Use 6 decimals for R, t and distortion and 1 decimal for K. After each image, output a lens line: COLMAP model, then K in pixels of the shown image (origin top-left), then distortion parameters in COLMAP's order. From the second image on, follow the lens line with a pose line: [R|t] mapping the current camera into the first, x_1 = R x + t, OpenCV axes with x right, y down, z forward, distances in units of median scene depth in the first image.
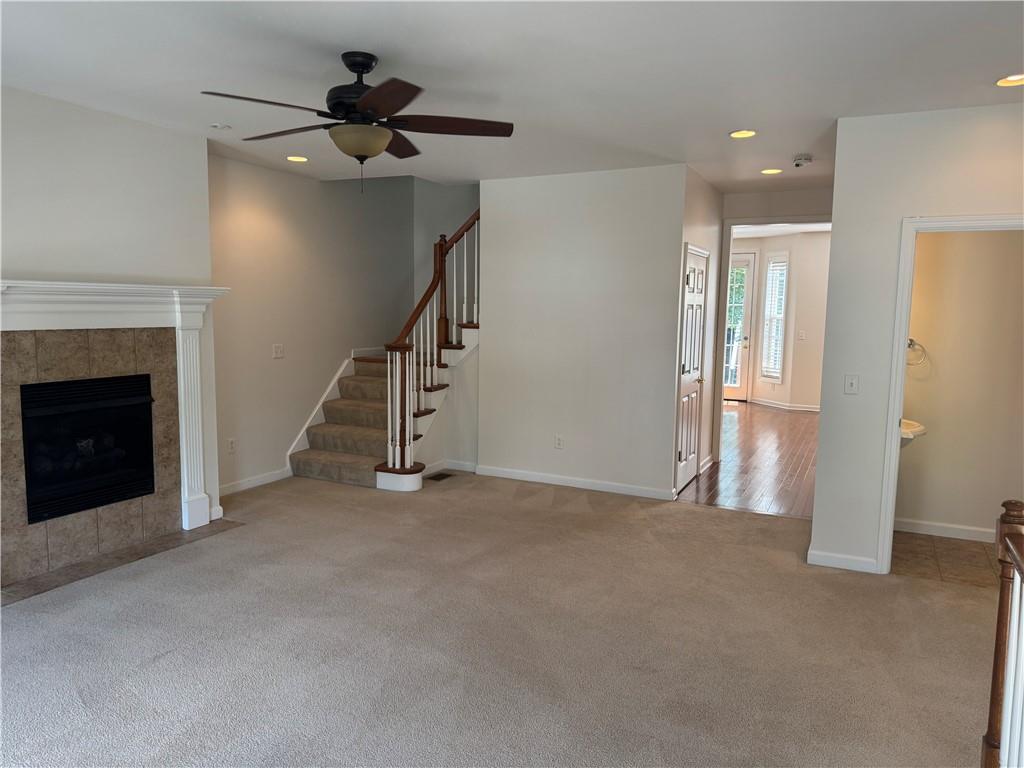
lens RADIAL K [[720.0, 0, 512.5], [0, 720.0, 382.5], [0, 0, 1]] dist [0.094520, -0.131122]
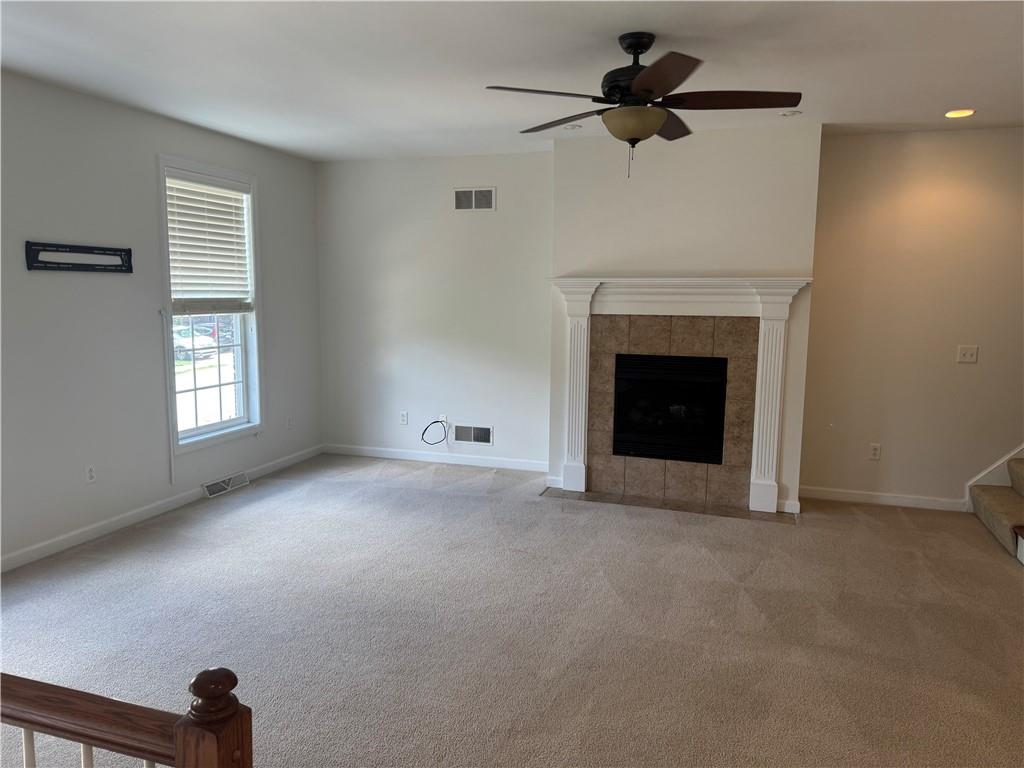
lens RADIAL K [[710.0, 0, 500.7], [0, 710.0, 379.2], [0, 0, 1]] dist [0.084483, -0.126344]
pose [[0.121988, 0.109026, -0.986525, 0.565512], [-0.112392, 0.989073, 0.095410, -0.047122], [0.986148, 0.099239, 0.132908, 0.540964]]
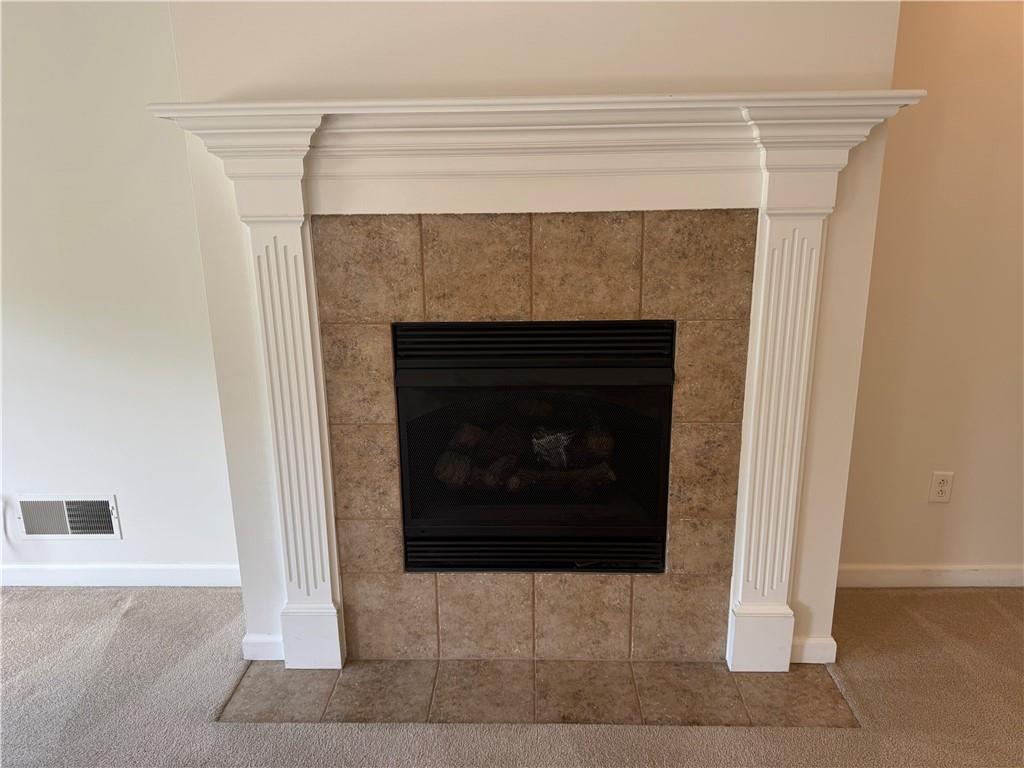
lens RADIAL K [[720.0, 0, 512.5], [0, 720.0, 382.5], [0, 0, 1]] dist [0.094520, -0.131122]
pose [[0.420460, 0.215644, -0.881312, -0.157008], [-0.076075, 0.976304, 0.202592, -0.057974], [0.904116, -0.018136, 0.426902, 0.761723]]
